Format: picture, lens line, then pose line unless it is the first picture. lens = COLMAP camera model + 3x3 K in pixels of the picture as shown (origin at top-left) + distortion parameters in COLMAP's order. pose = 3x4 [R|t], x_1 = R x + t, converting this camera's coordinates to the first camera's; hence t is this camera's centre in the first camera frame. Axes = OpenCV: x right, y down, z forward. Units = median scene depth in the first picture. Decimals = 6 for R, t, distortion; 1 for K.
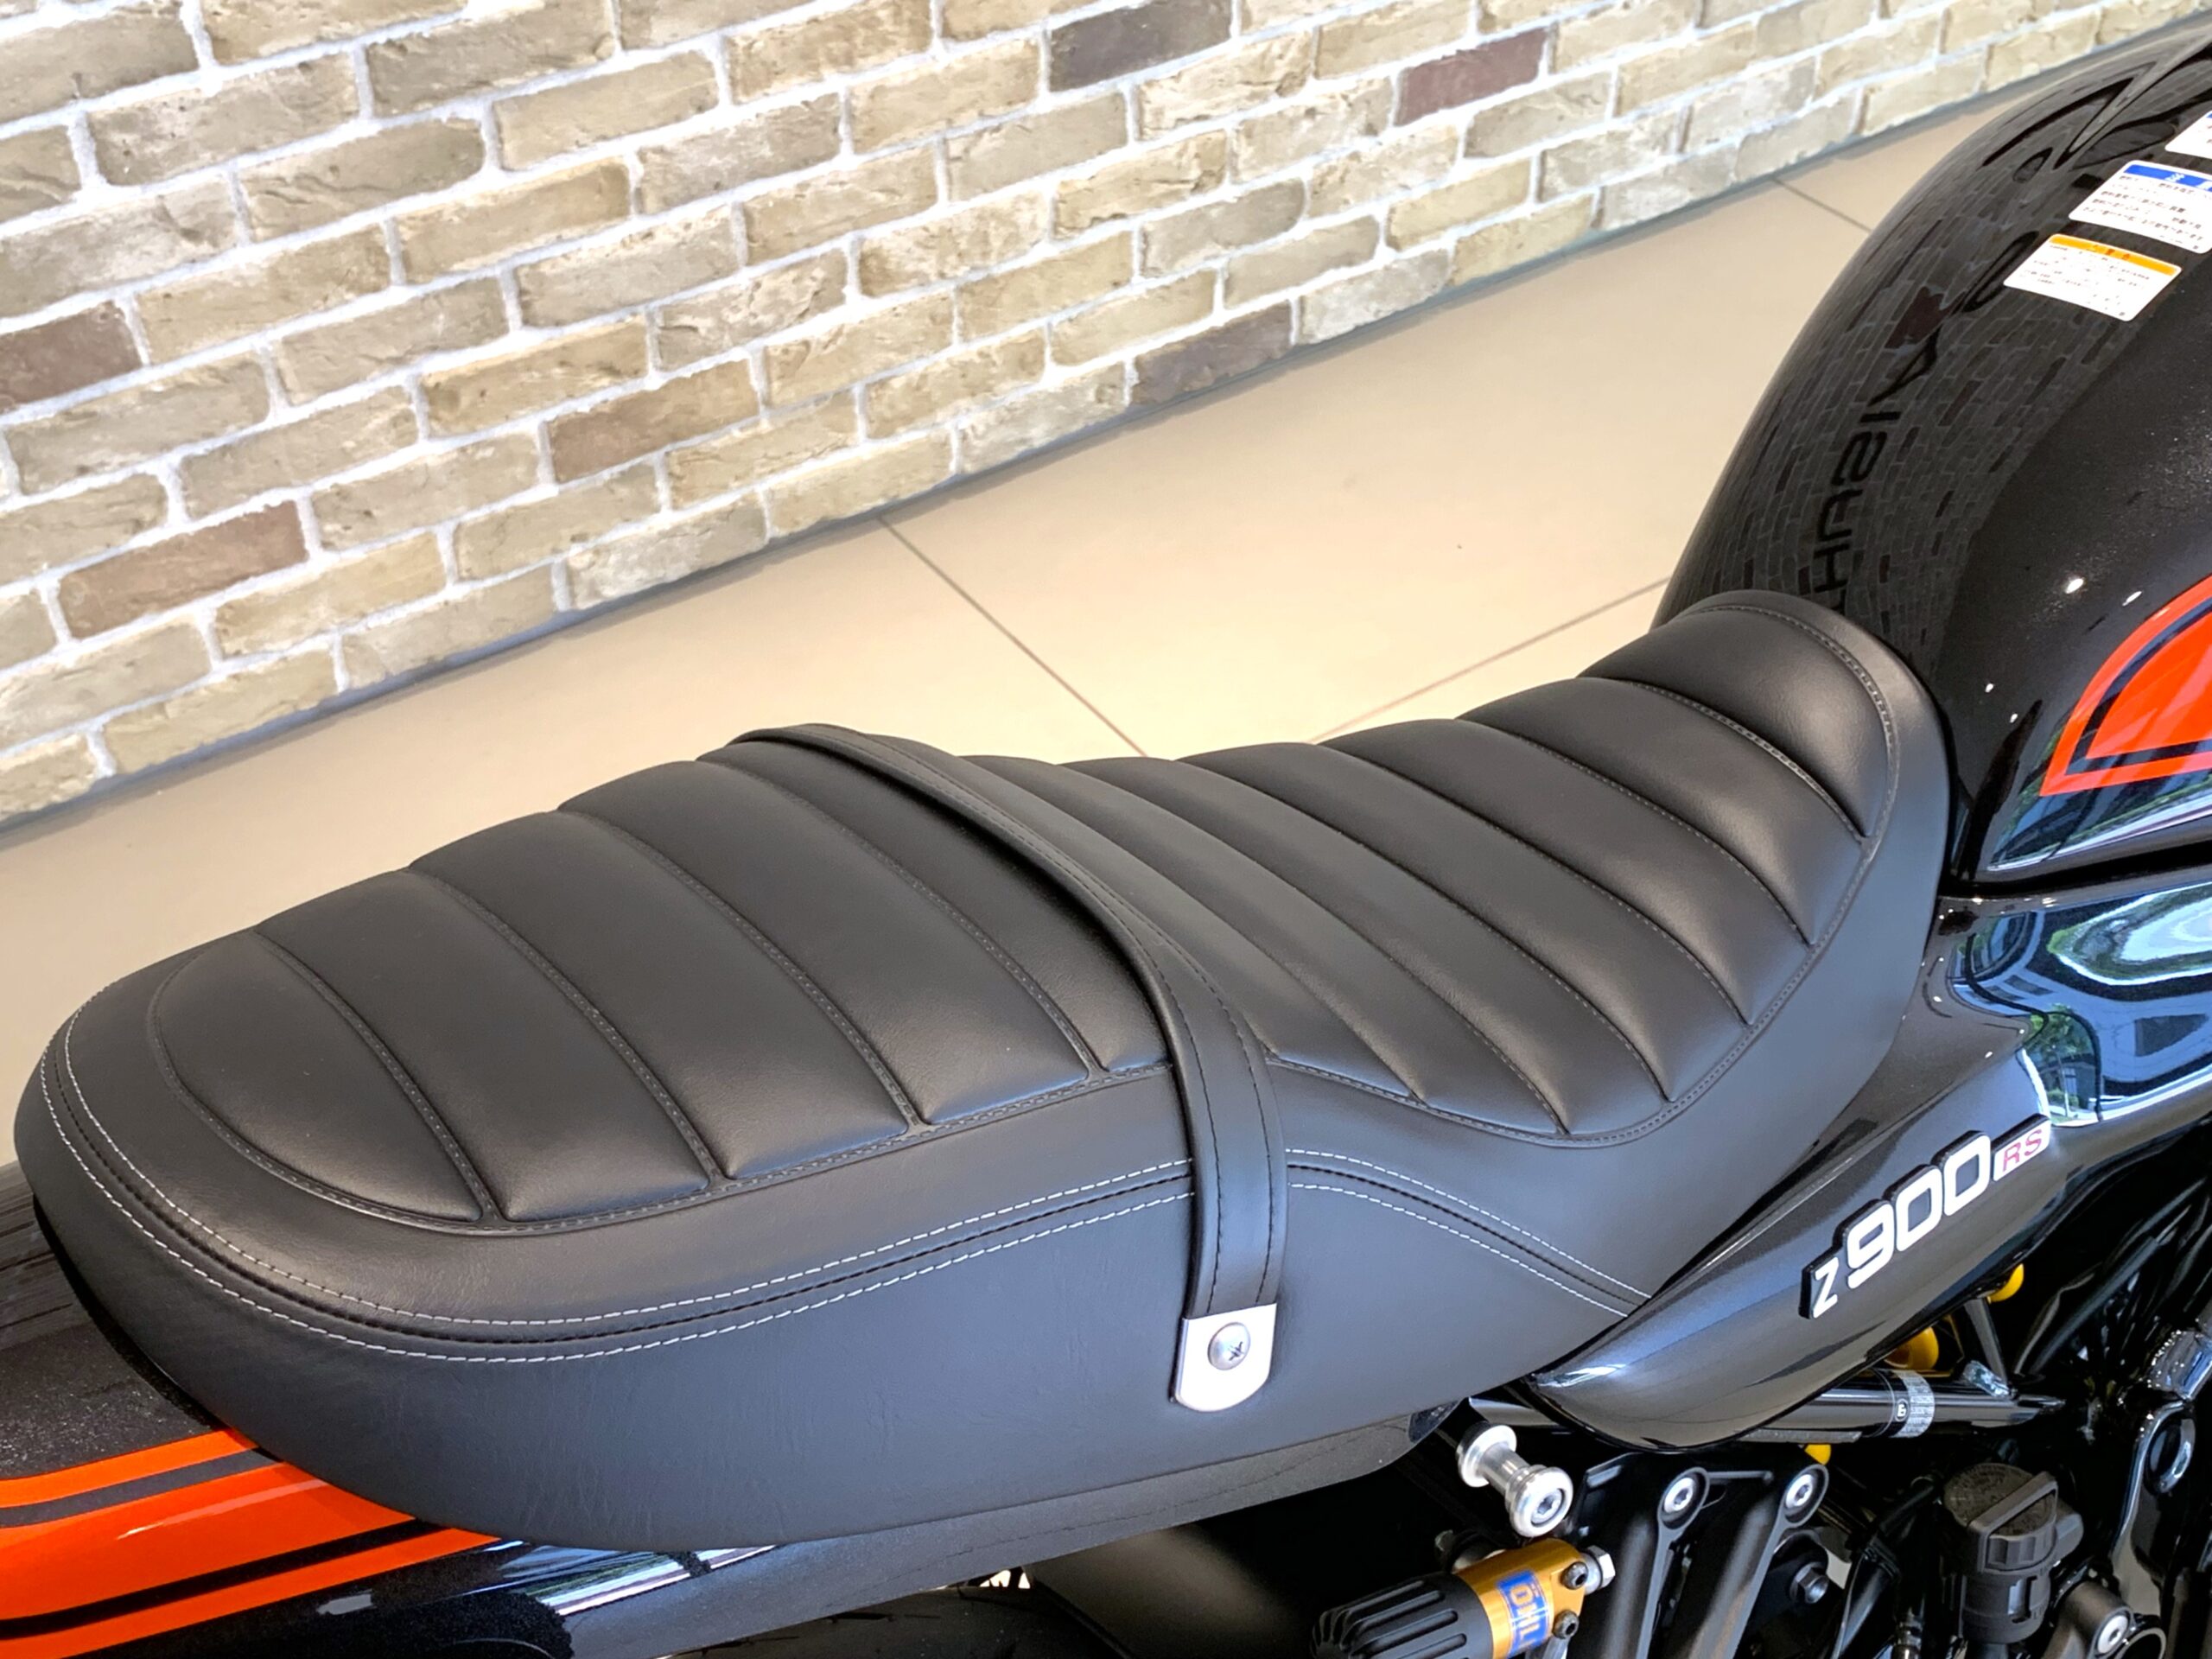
lens RADIAL K [[2643.5, 0, 1071.7], [0, 2643.5, 830.1], [0, 0, 1]] dist [0.068713, 0.000000]
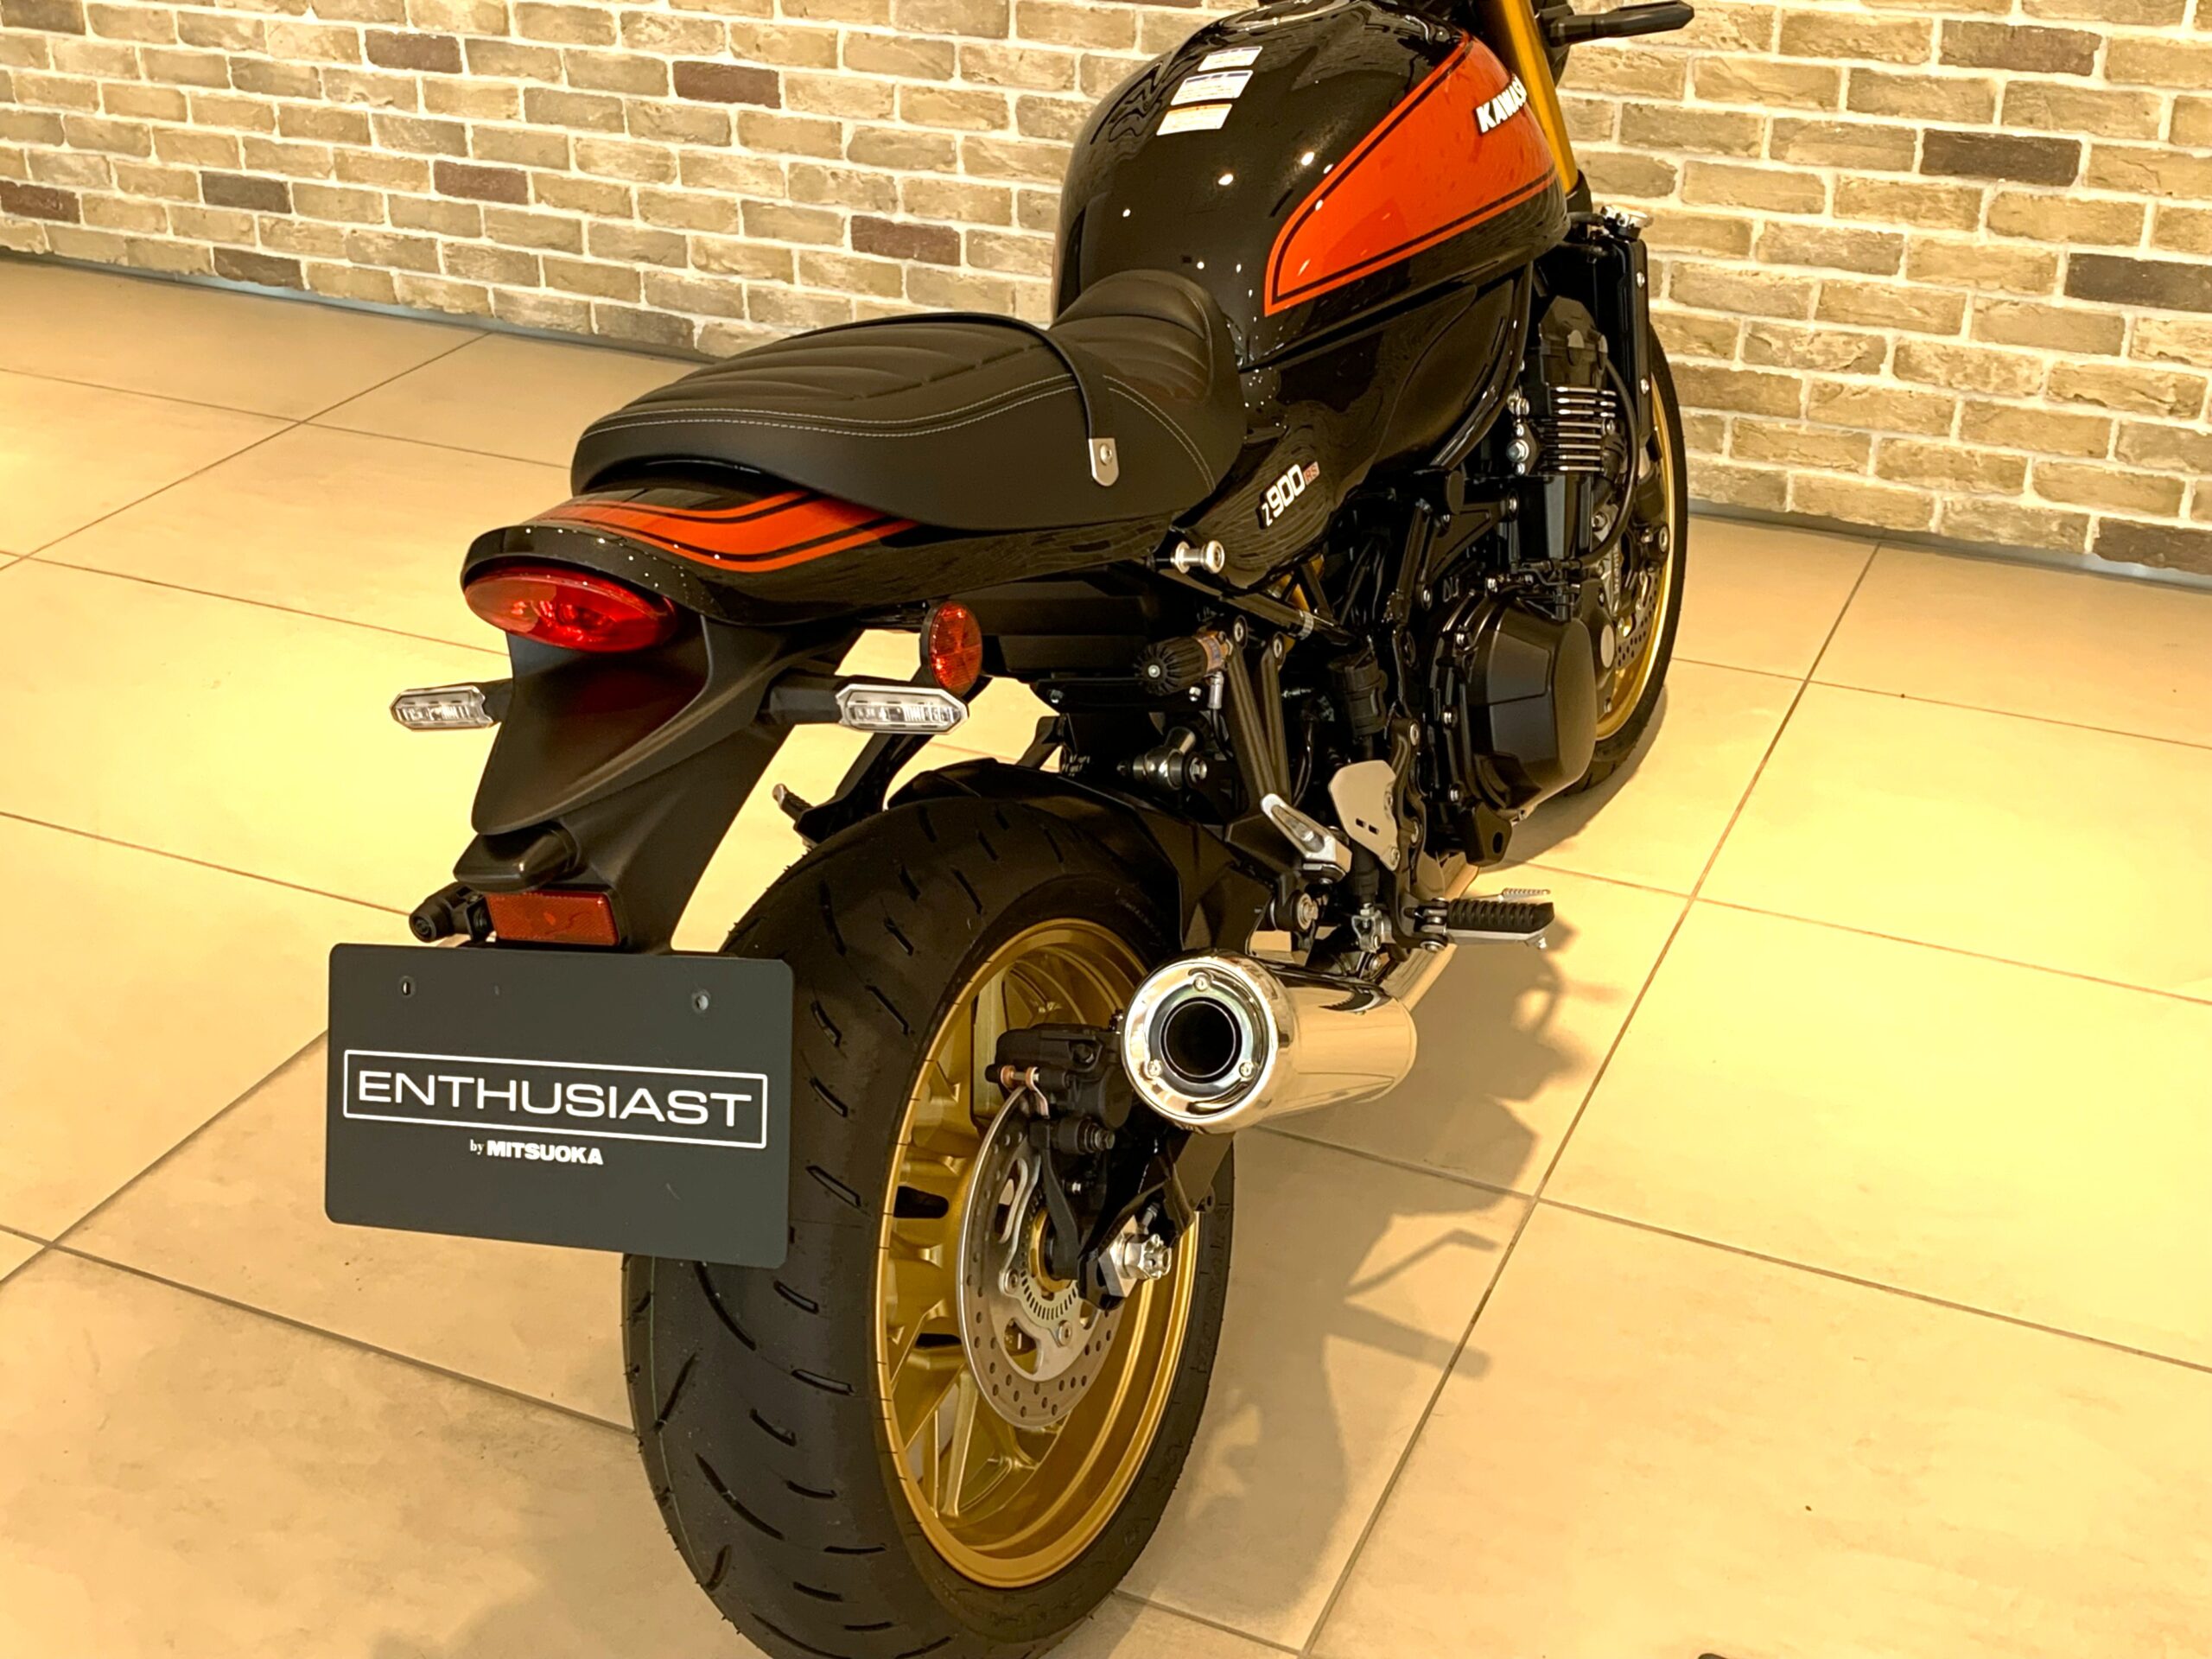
lens RADIAL K [[2613.5, 0, 1121.6], [0, 2613.5, 836.0], [0, 0, 1]] dist [0.032878, 0.000000]
pose [[0.513324, 0.404703, -0.756778, 0.993376], [-0.557907, 0.827428, 0.064054, 0.181262], [0.652102, 0.389332, 0.650525, -0.196789]]
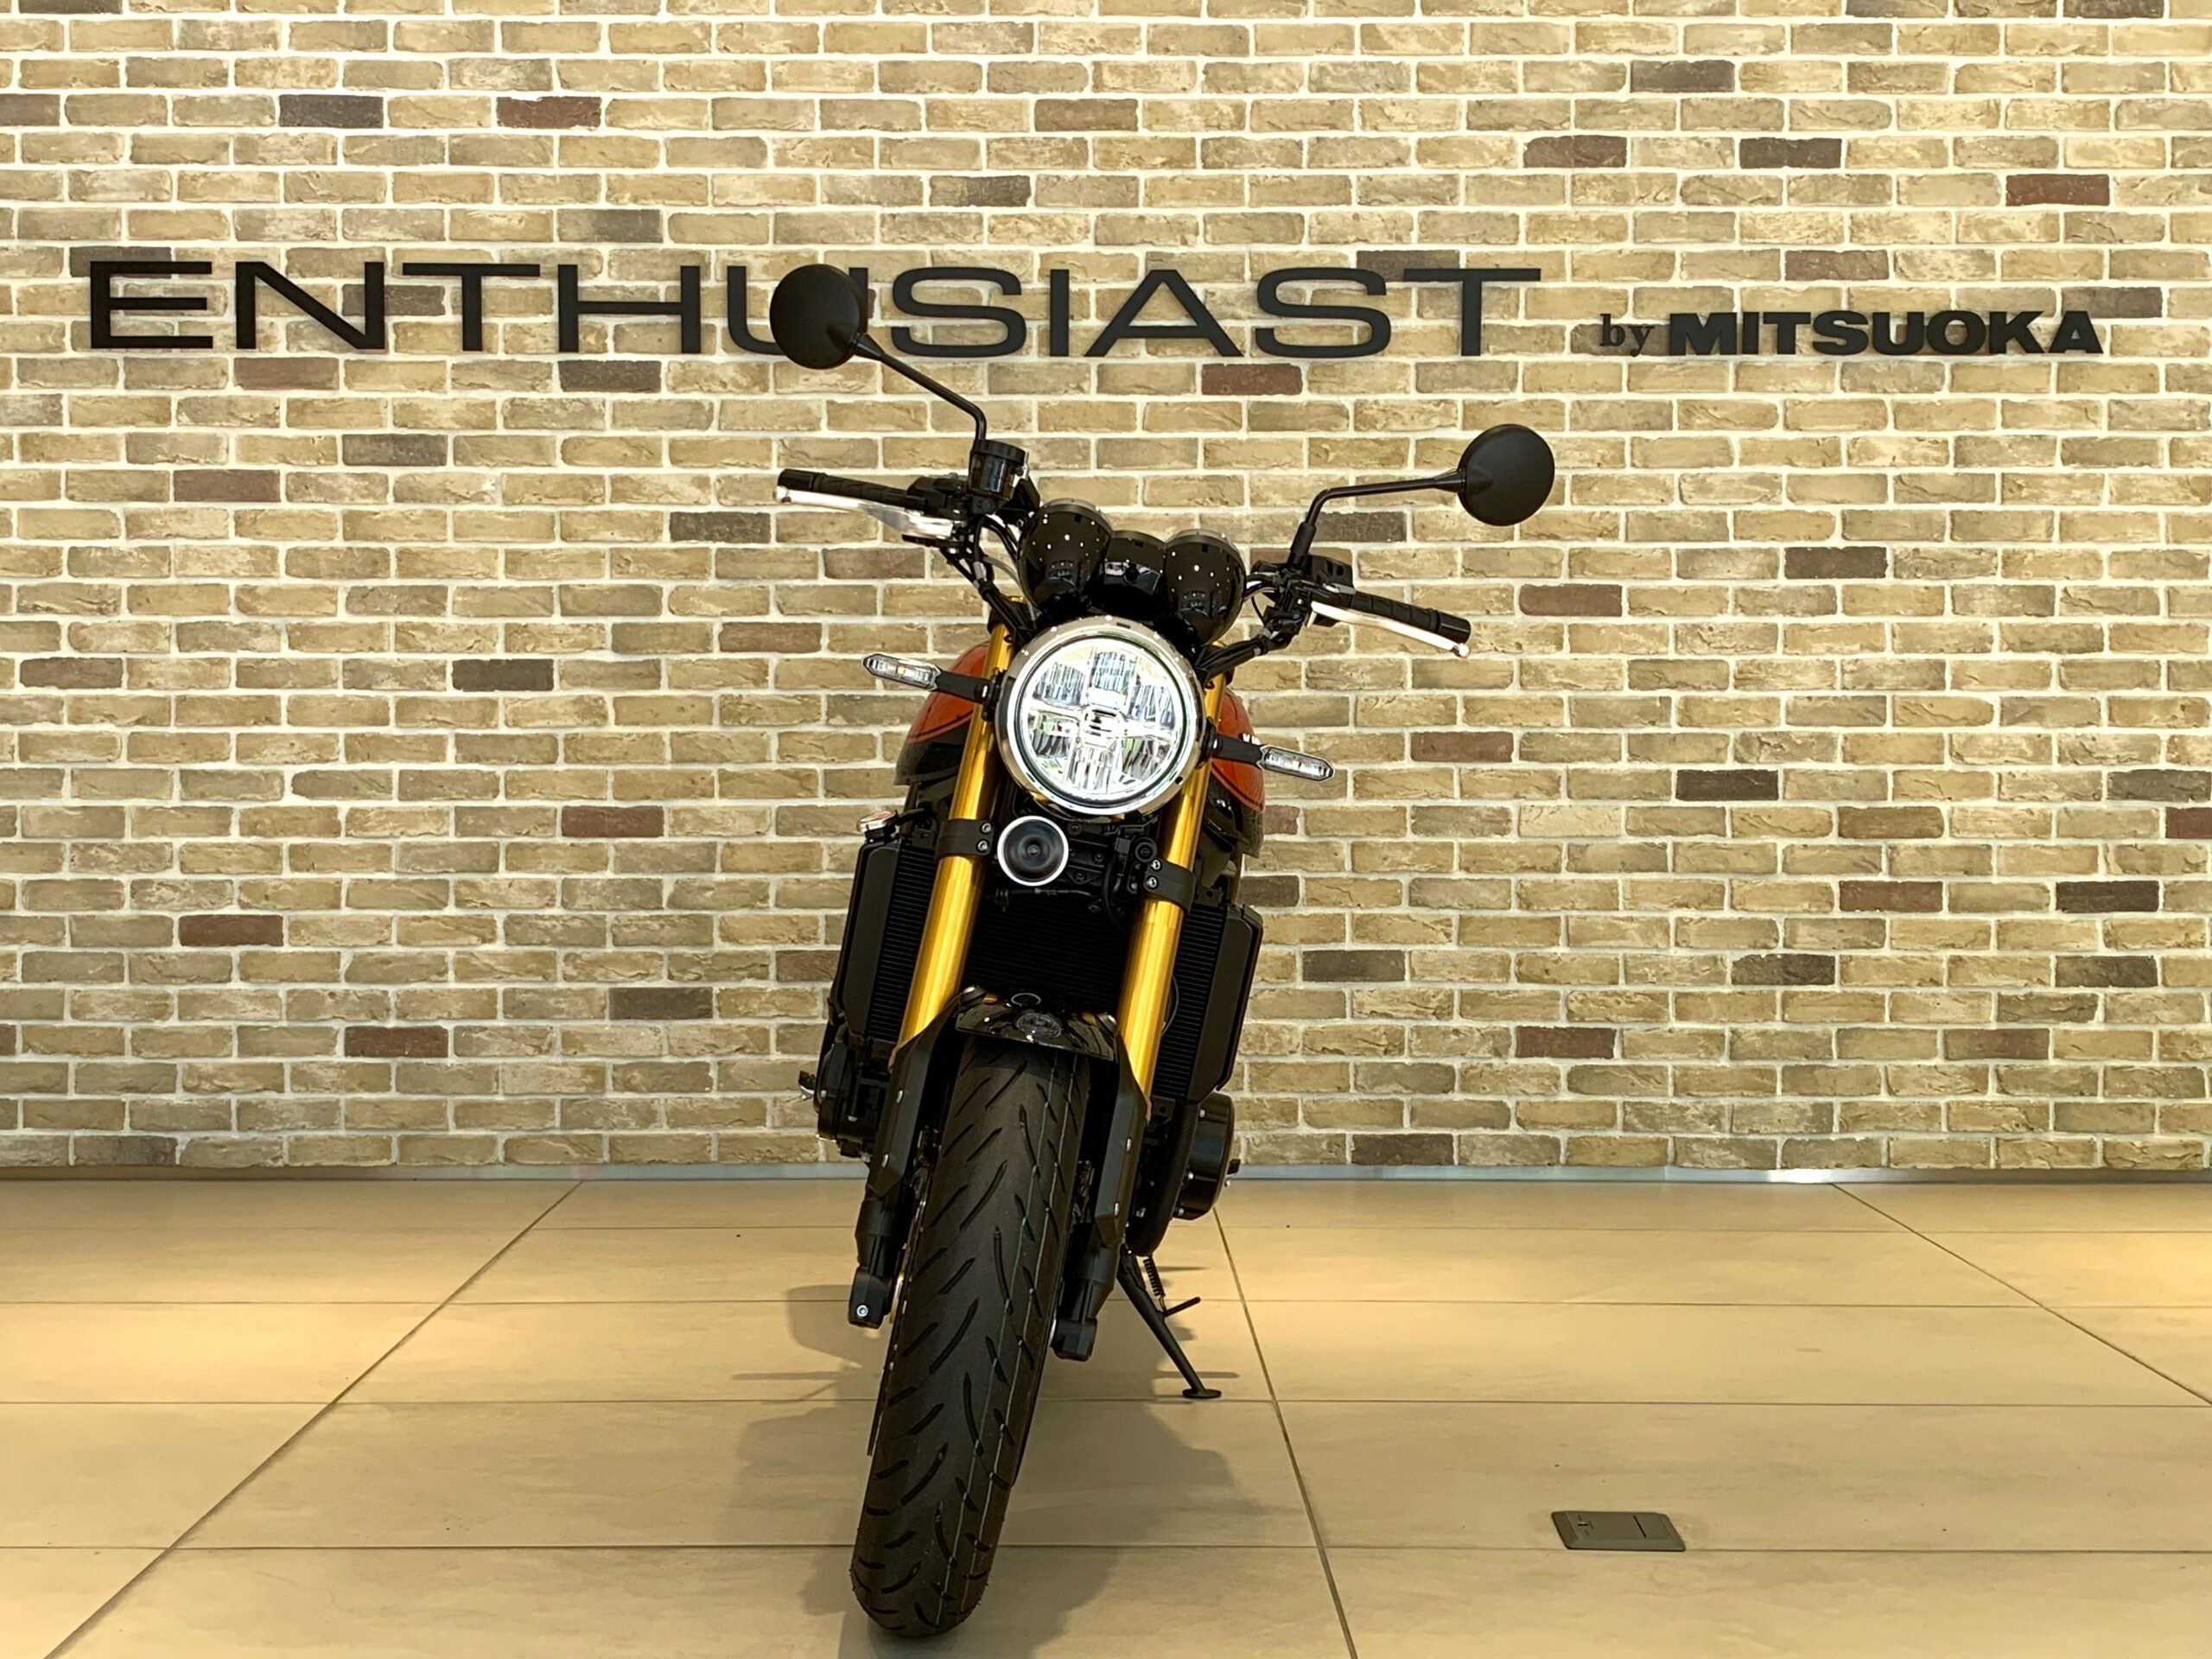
lens RADIAL K [[2613.5, 0, 1066.4], [0, 2613.5, 808.5], [0, 0, 1]] dist [0.032878, 0.000000]
pose [[0.820728, 0.007639, -0.571269, 1.090827], [-0.373392, 0.763978, -0.526227, 0.841933], [0.432417, 0.645197, 0.629871, -0.544372]]
